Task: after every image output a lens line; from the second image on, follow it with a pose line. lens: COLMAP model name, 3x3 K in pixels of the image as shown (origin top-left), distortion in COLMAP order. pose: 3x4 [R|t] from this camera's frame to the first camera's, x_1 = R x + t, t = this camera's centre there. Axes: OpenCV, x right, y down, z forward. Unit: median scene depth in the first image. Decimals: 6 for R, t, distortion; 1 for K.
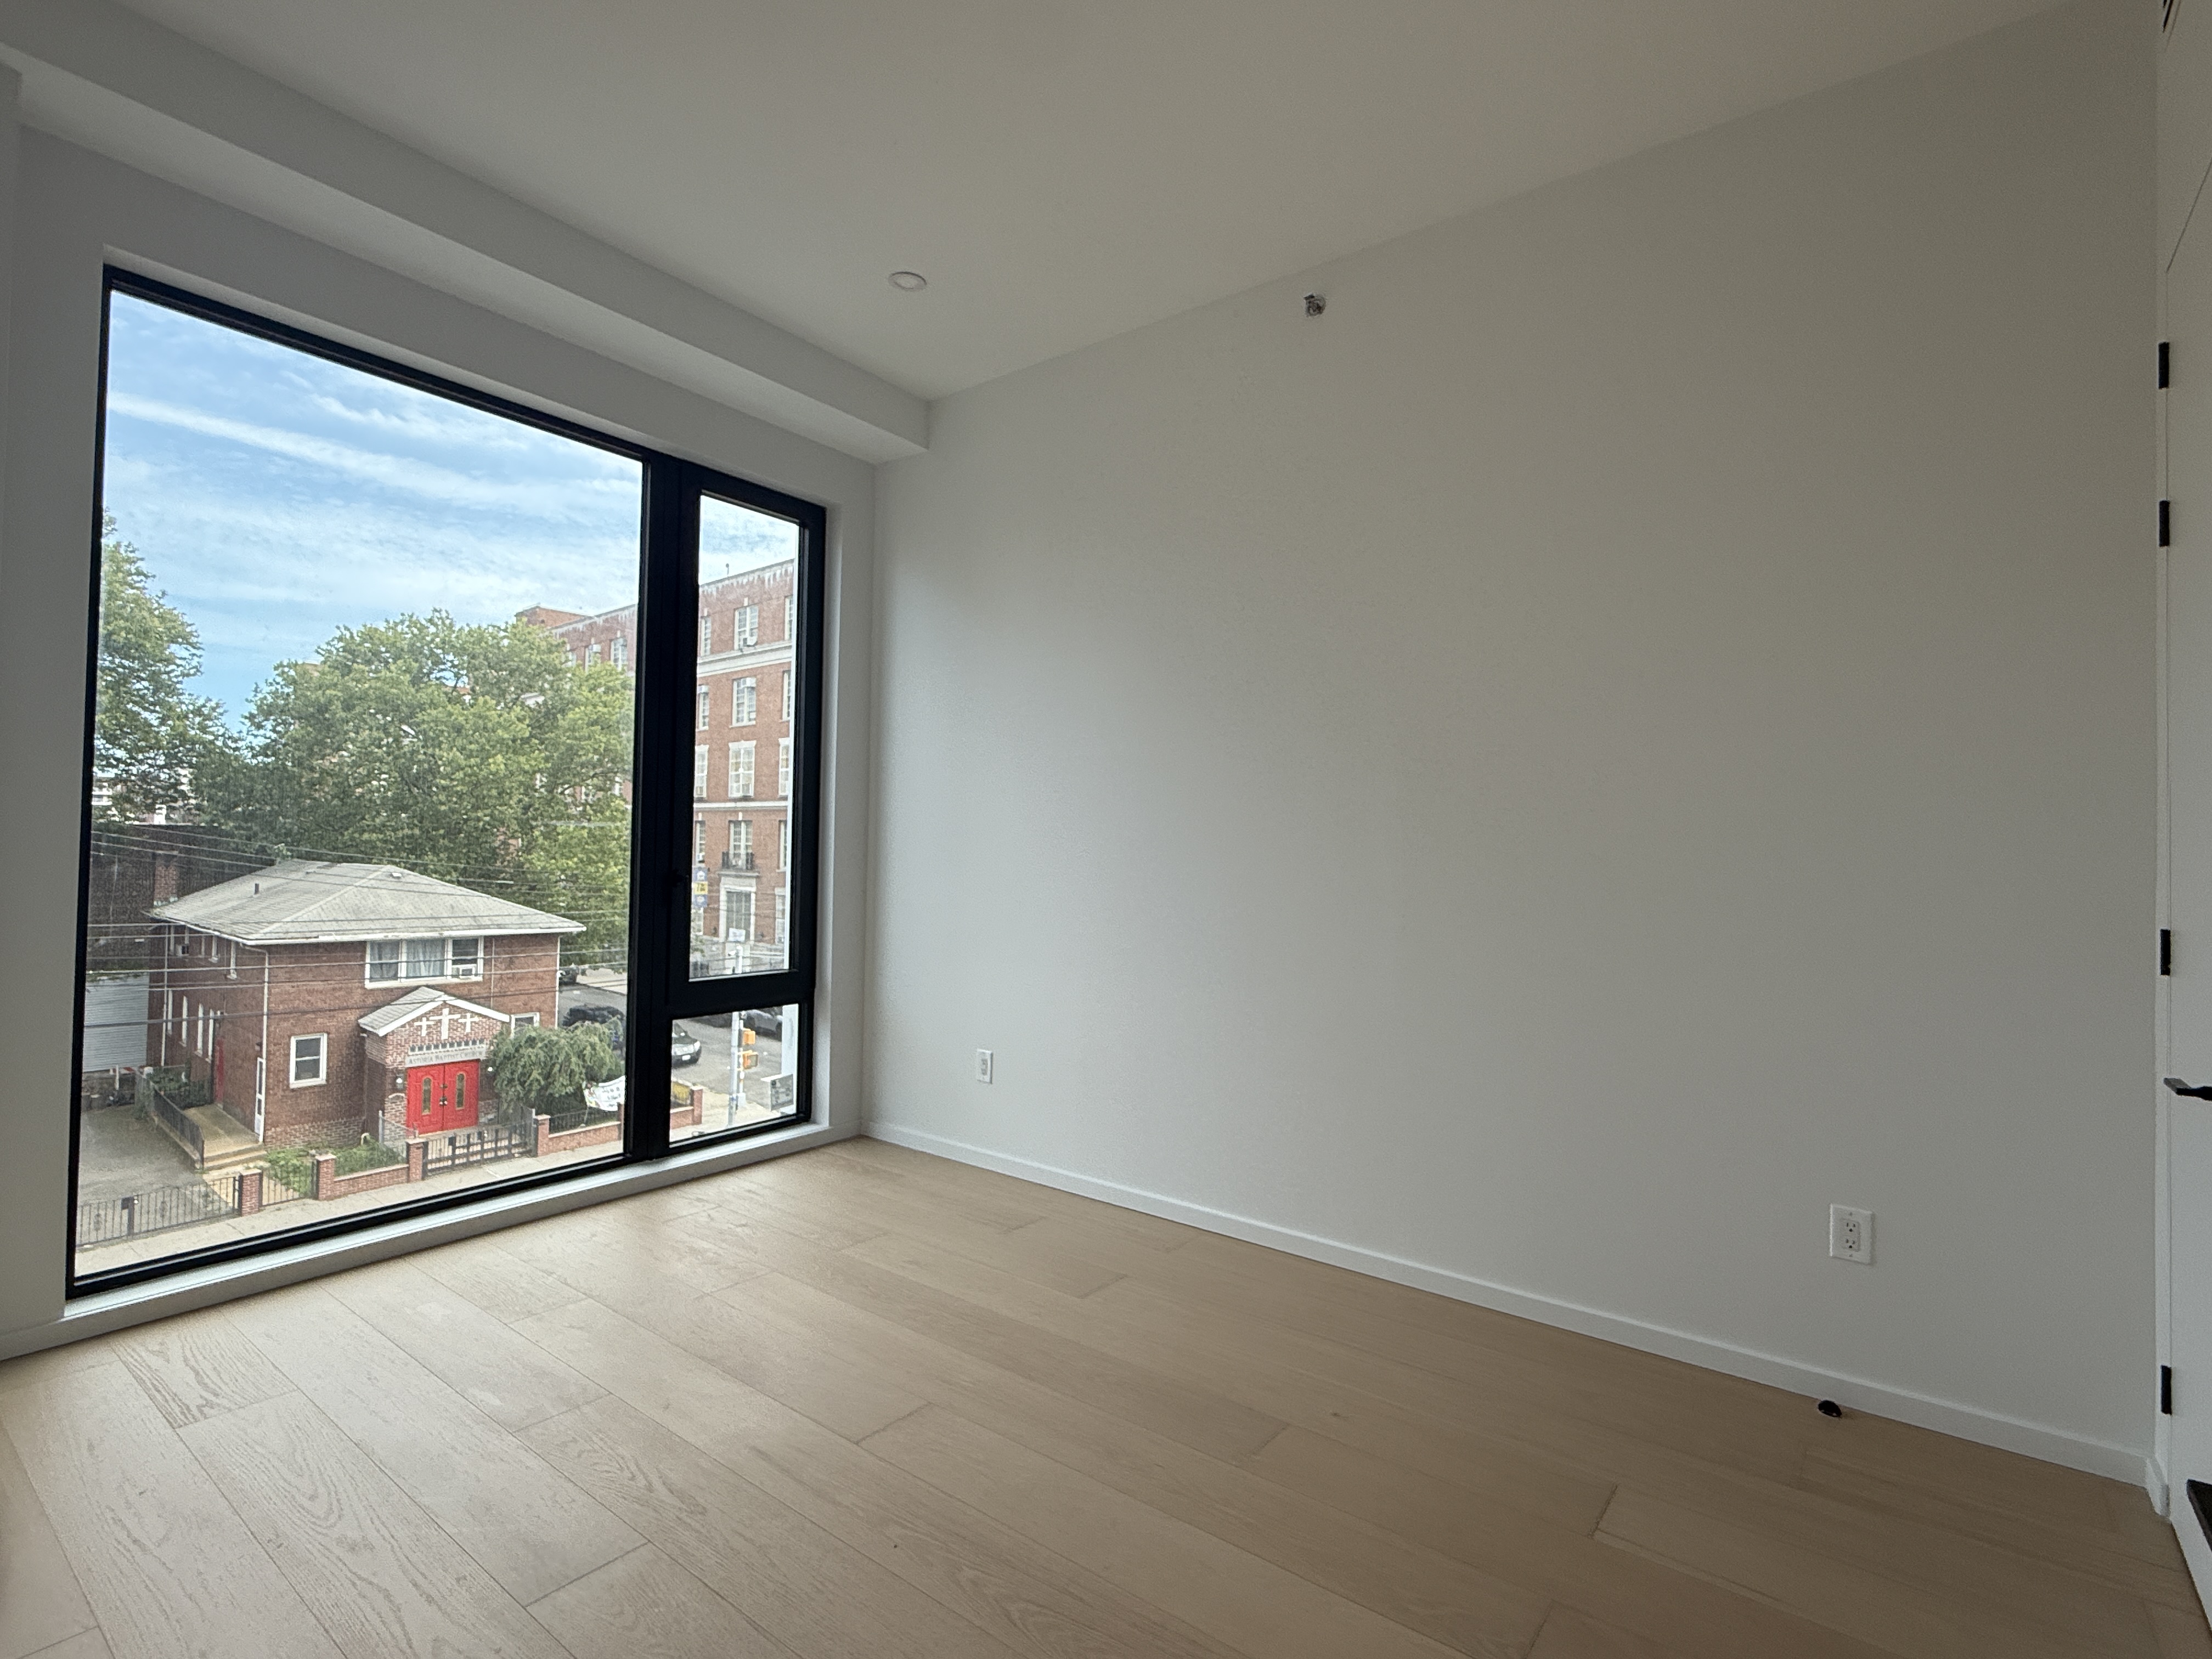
lens RADIAL K [[1057.4, 0, 1106.0], [0, 1057.4, 829.5], [0, 0, 1]] dist [-0.000998, -0.000239]
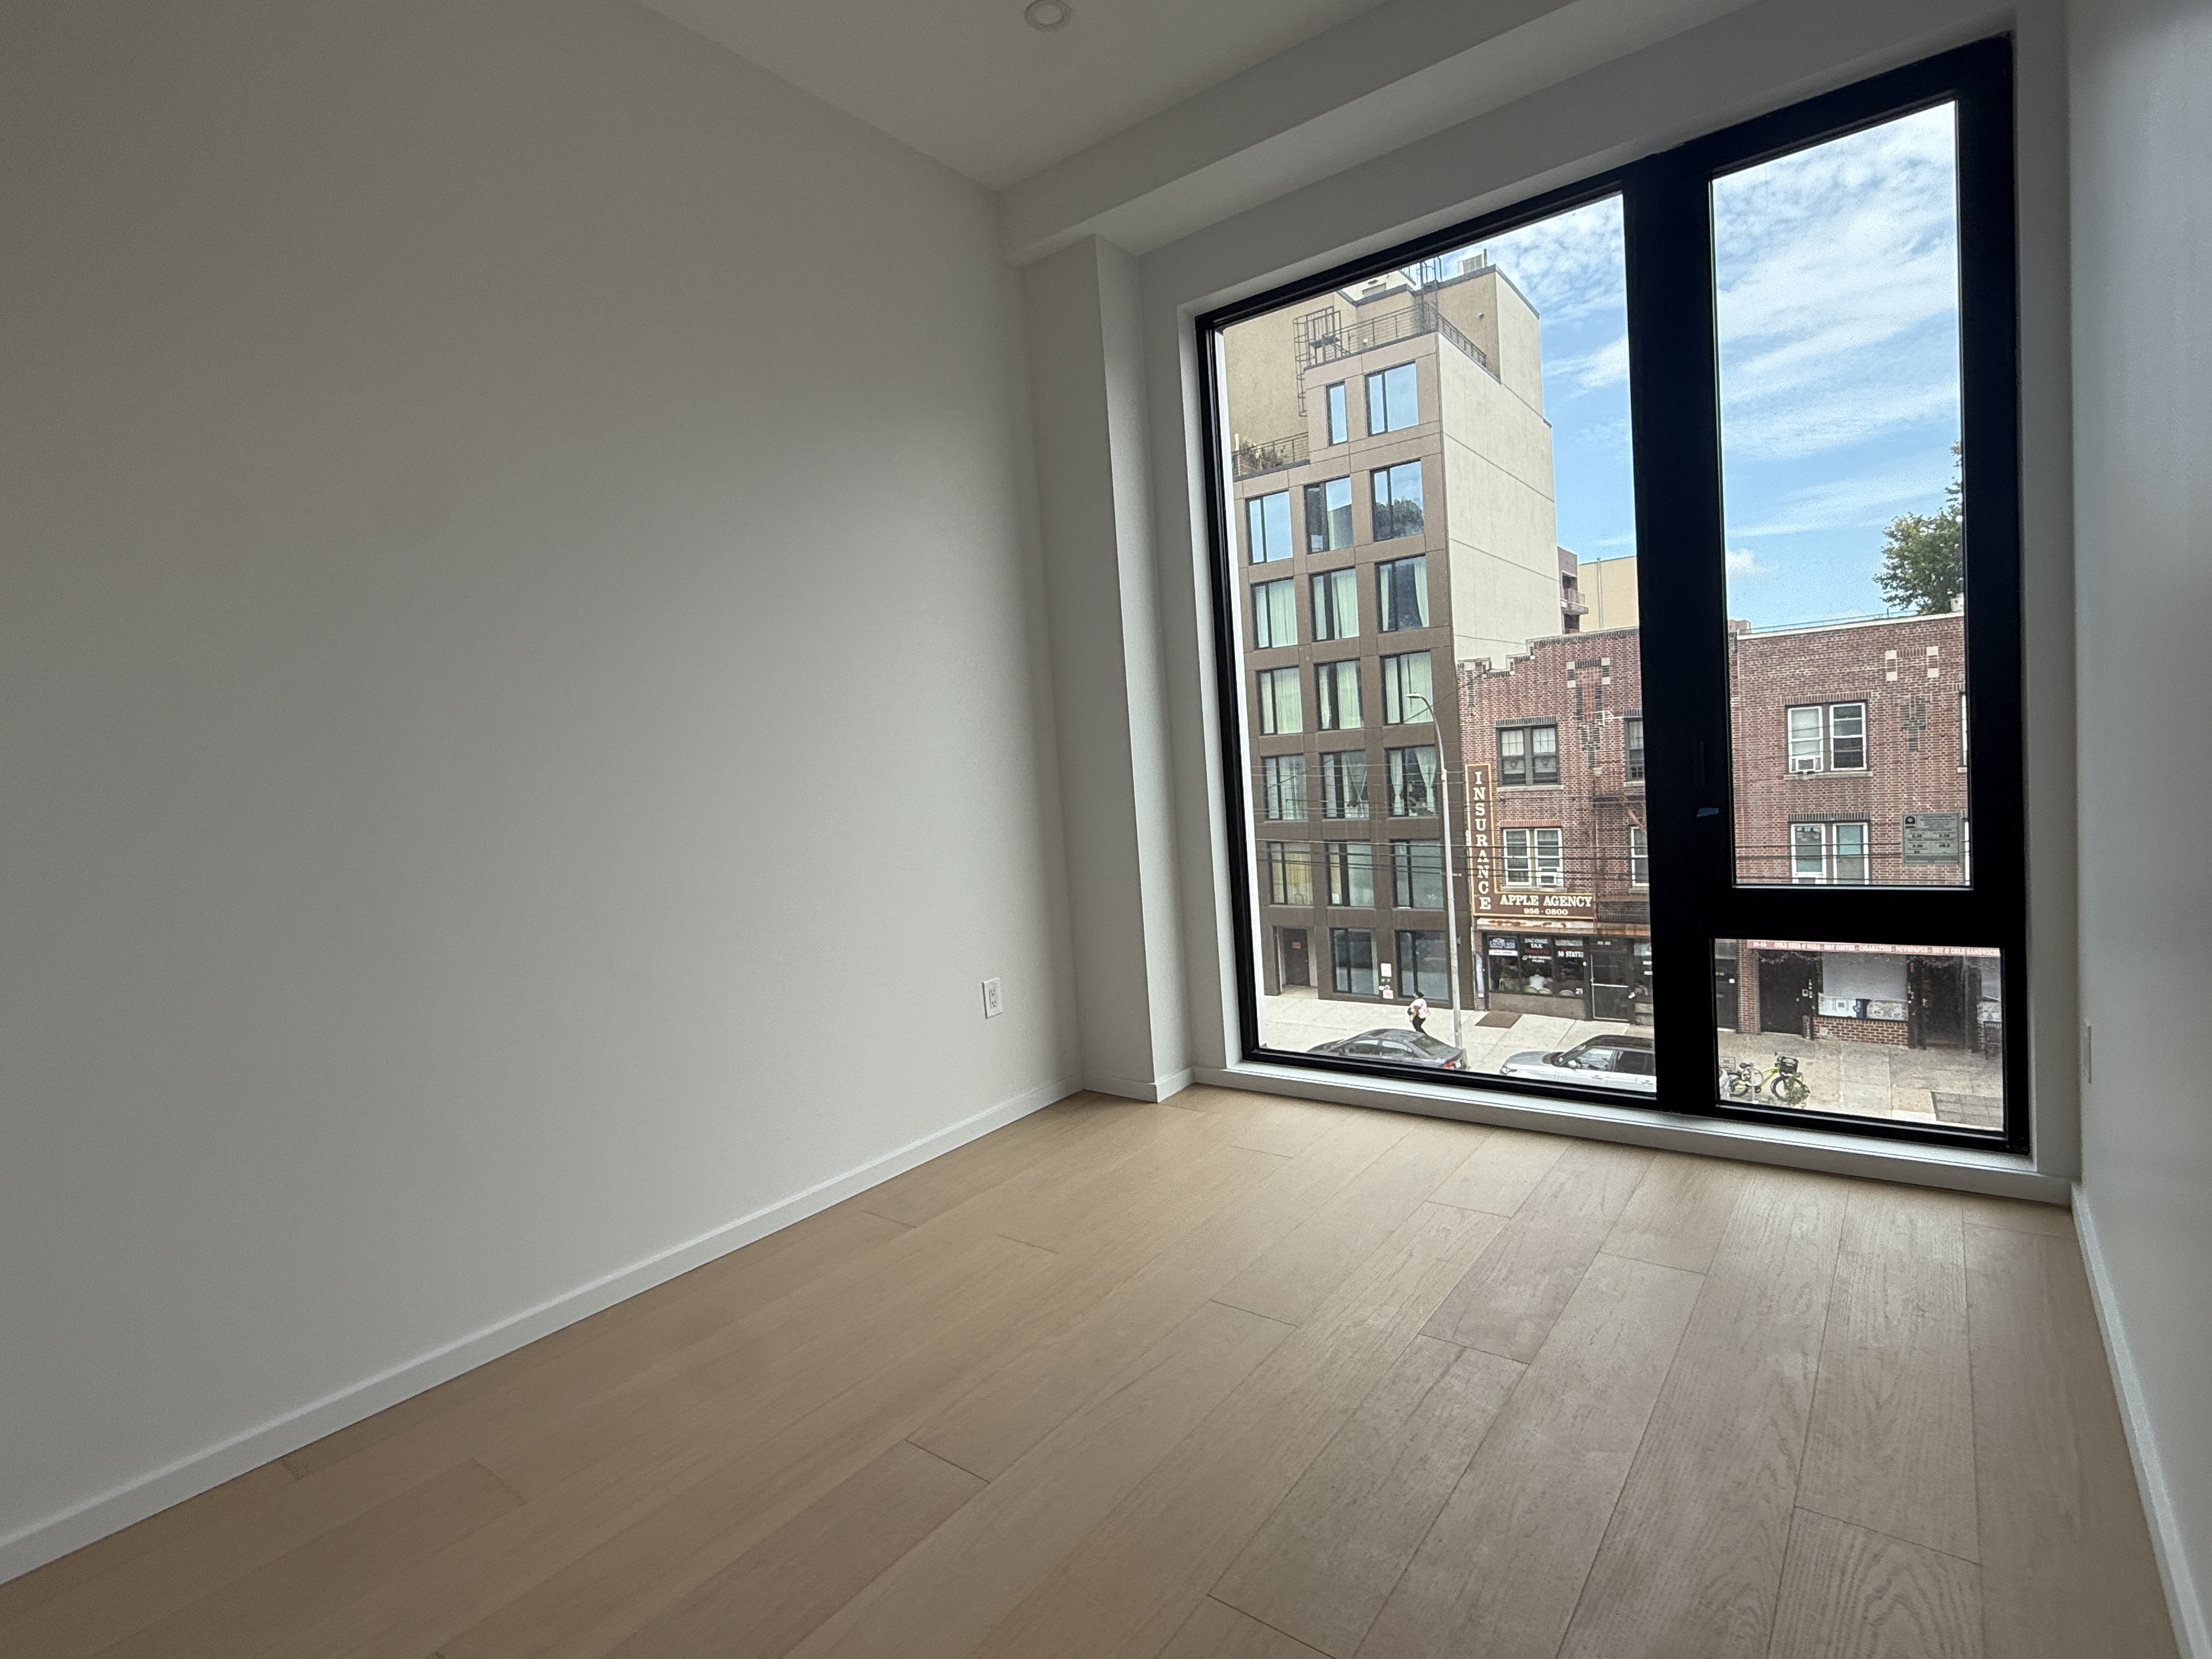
lens RADIAL K [[1057.4, 0, 1106.0], [0, 1057.4, 829.5], [0, 0, 1]] dist [-0.000998, -0.000239]
pose [[0.014014, 0.038760, -0.999150, 0.313921], [0.085694, 0.995525, 0.039821, 0.040925], [0.996223, -0.086179, 0.010630, 0.577100]]
